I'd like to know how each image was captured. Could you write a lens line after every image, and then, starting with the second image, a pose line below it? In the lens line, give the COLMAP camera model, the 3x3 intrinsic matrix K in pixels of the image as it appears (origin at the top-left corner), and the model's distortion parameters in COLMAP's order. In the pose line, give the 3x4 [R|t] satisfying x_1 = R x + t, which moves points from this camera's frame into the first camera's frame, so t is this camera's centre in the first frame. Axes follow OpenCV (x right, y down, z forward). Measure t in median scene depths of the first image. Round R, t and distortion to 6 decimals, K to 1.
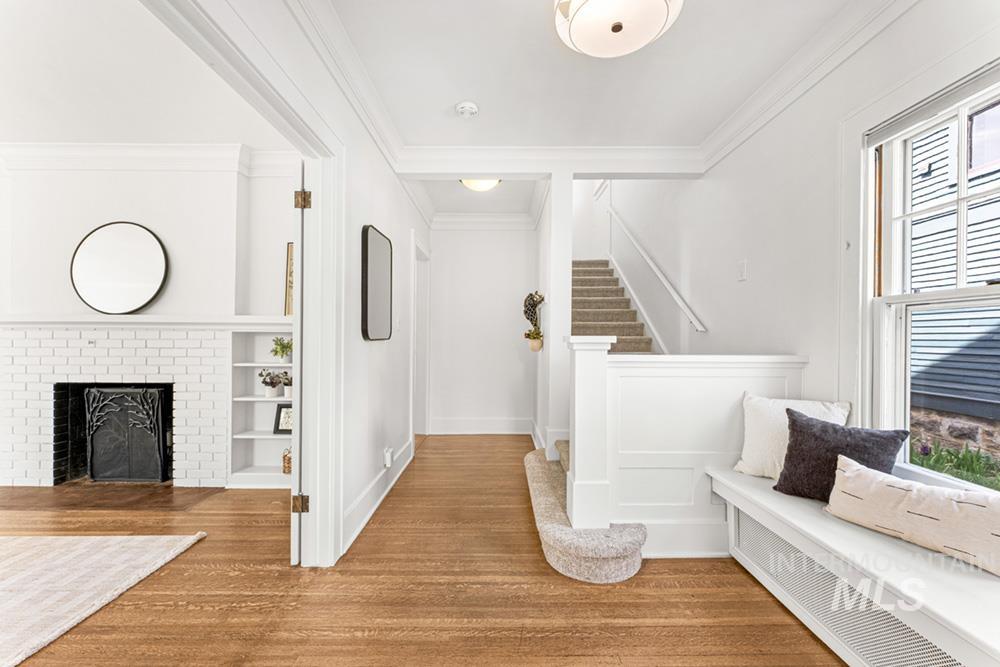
lens RADIAL K [[405.4, 0, 498.5], [0, 405.4, 339.6], [0, 0, 1]] dist [0.002357, -0.000075]
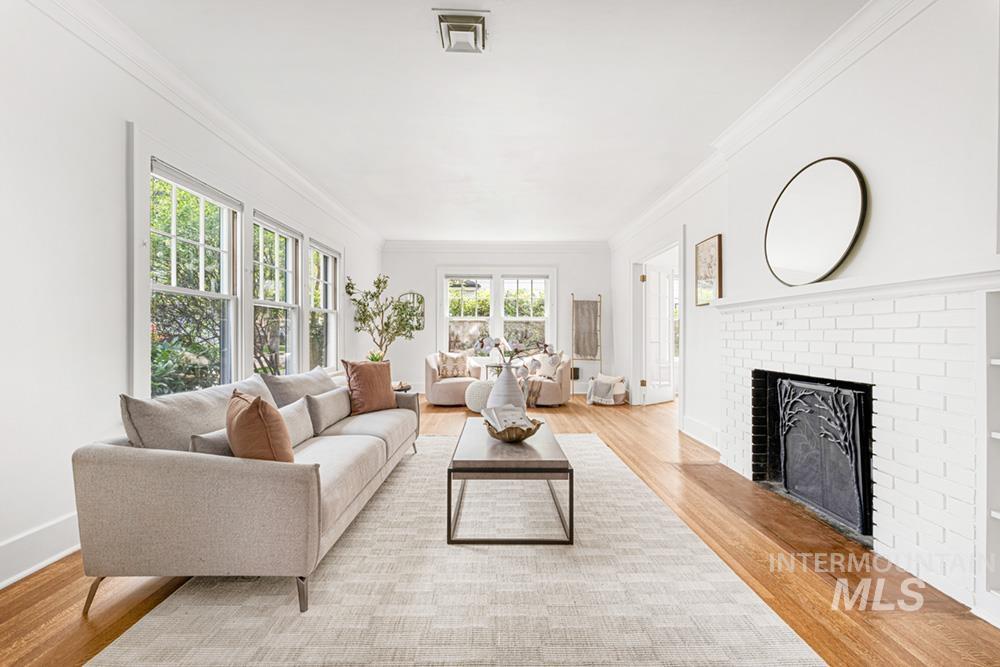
lens RADIAL K [[405.4, 0, 500.5], [0, 405.4, 334.1], [0, 0, 1]] dist [0.002357, -0.000075]
pose [[0.010853, -0.002688, -0.999937, -0.178454], [0.000661, 0.999996, -0.002681, 0.029422], [0.999941, -0.000632, 0.010855, 0.413171]]
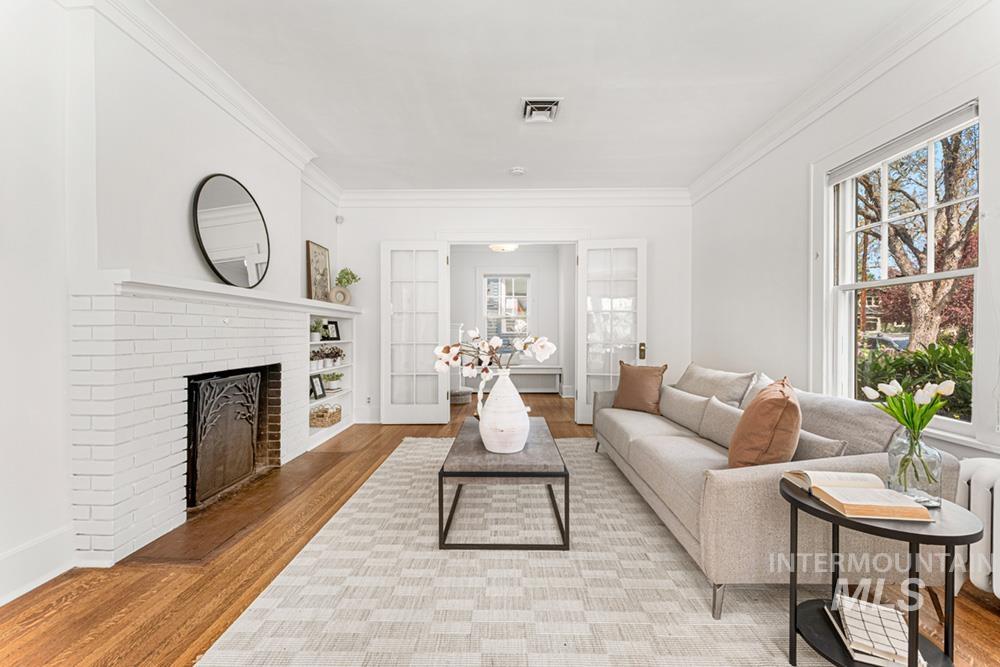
lens RADIAL K [[405.4, 0, 501.4], [0, 405.4, 332.7], [0, 0, 1]] dist [0.002357, -0.000075]
pose [[0.014365, -0.003707, 0.999890, -1.763214], [-0.005299, 0.999979, 0.003783, 0.024474], [-0.999883, -0.005353, 0.014345, 0.432170]]
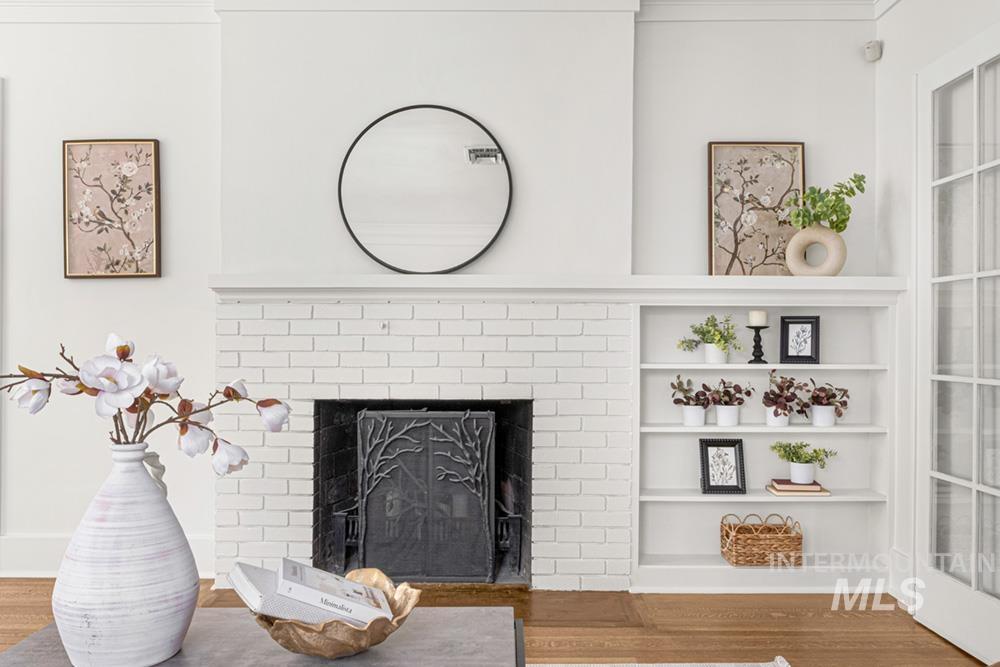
lens RADIAL K [[811.0, 0, 499.1], [0, 811.0, 339.2], [0, 0, 1]] dist [0.005025, -0.000668]
pose [[0.999996, -0.001592, -0.002440, -0.825955], [0.001575, 0.999974, -0.007064, 0.032234], [0.002452, 0.007060, 0.999972, -0.090568]]
